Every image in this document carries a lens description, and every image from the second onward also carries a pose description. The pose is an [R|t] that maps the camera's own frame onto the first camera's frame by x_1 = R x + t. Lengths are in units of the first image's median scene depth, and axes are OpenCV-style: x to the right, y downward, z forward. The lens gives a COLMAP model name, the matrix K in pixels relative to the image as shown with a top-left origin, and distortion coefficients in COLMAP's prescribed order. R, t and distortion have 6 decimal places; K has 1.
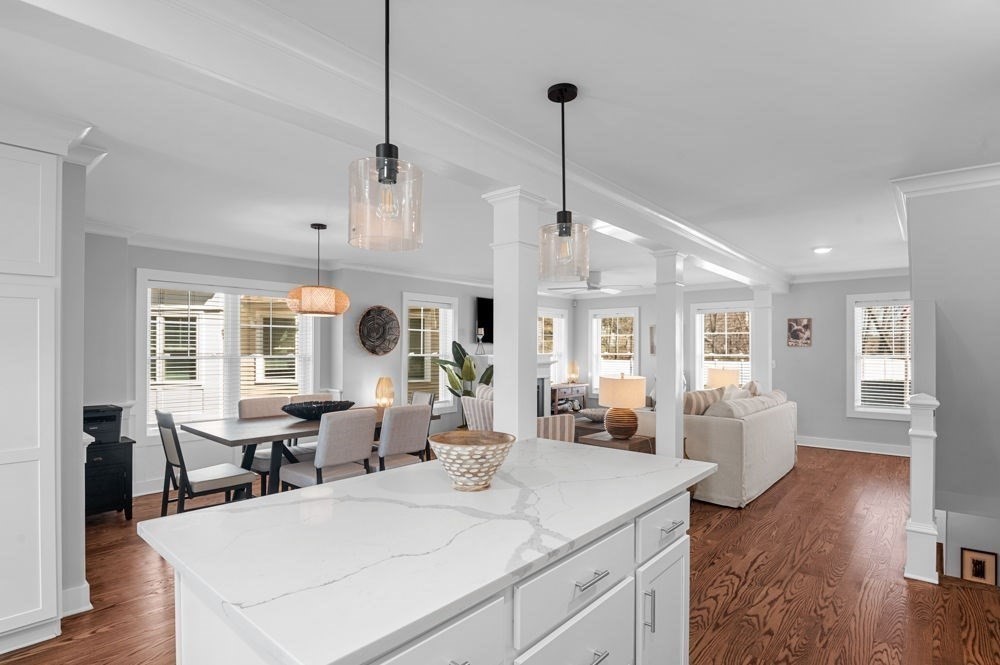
lens RADIAL K [[513.6, 0, 501.0], [0, 513.6, 339.2], [0, 0, 1]] dist [-0.020833, -0.001055]
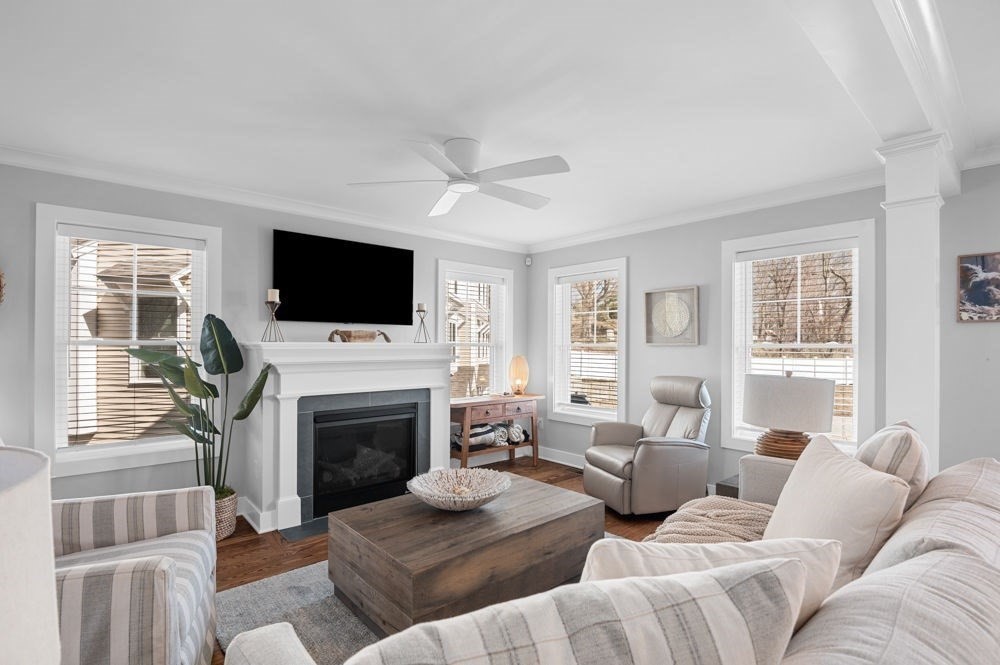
lens RADIAL K [[481.4, 0, 501.0], [0, 481.4, 342.1], [0, 0, 1]] dist [-0.021358, -0.000686]
pose [[0.990472, -0.000008, -0.137715, 0.210422], [0.001583, 0.999935, 0.011325, 0.021296], [0.137706, -0.011435, 0.990407, 0.485465]]
